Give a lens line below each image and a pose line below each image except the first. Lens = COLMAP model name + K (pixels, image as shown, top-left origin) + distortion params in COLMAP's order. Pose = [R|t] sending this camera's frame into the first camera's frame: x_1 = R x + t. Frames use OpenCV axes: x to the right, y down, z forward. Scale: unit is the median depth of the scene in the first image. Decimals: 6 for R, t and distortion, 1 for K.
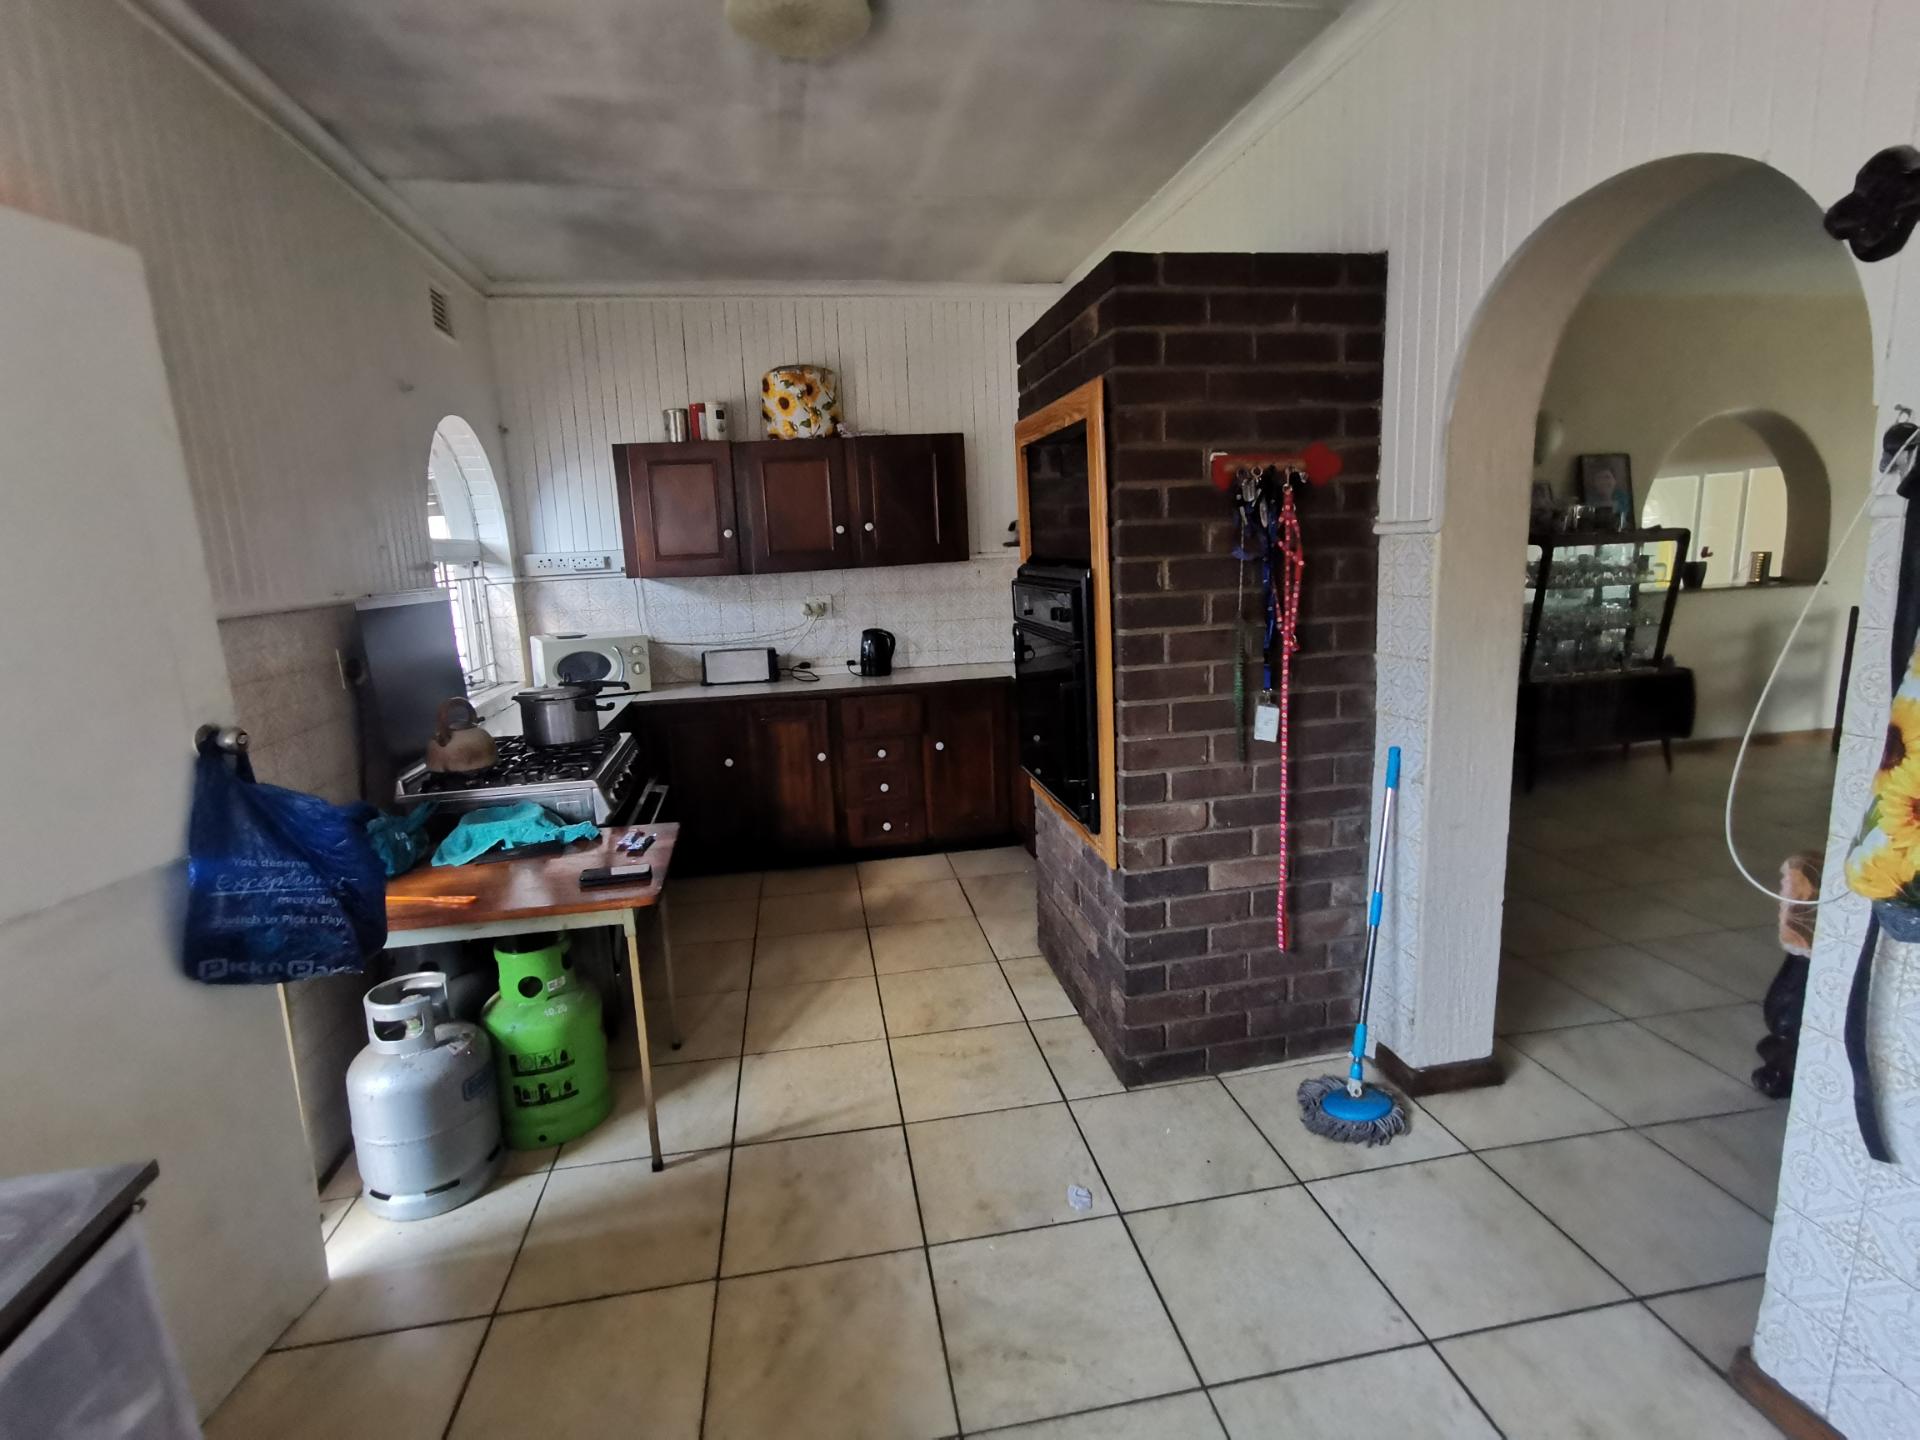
lens RADIAL K [[930.8, 0, 949.4], [0, 930.8, 715.6], [0, 0, 1]] dist [-0.040581, 0.056280]
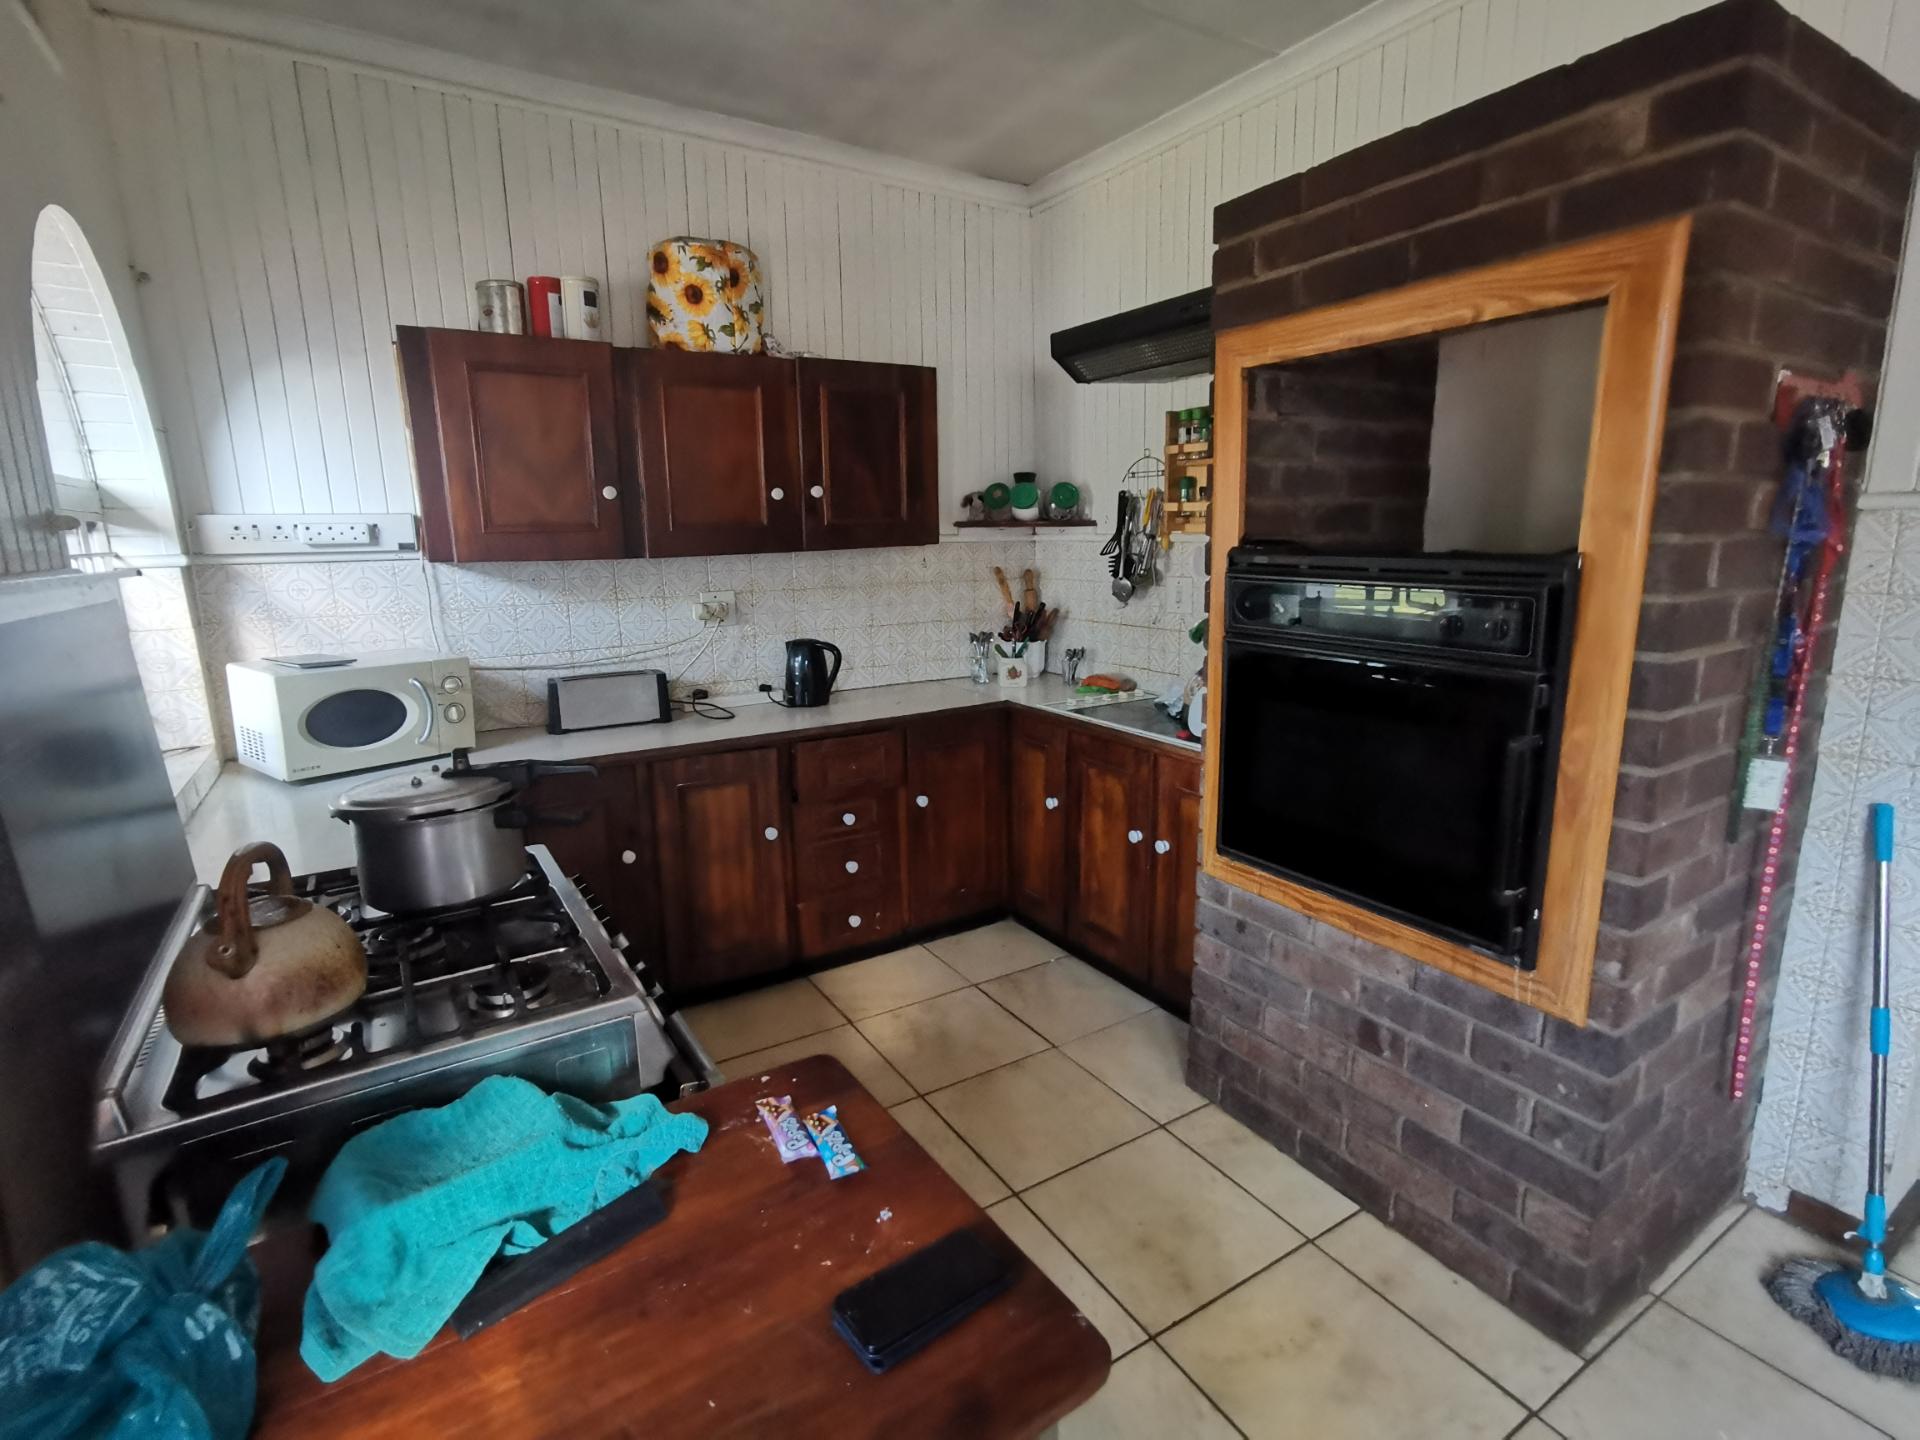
lens RADIAL K [[929.0, 0, 960.9], [0, 929.0, 710.7], [0, 0, 1]] dist [-0.025324, 0.028840]
pose [[0.926755, -0.045524, 0.372898, -0.253725], [0.045085, 0.998934, 0.009902, -0.043826], [-0.372951, 0.007635, 0.927820, 0.327043]]
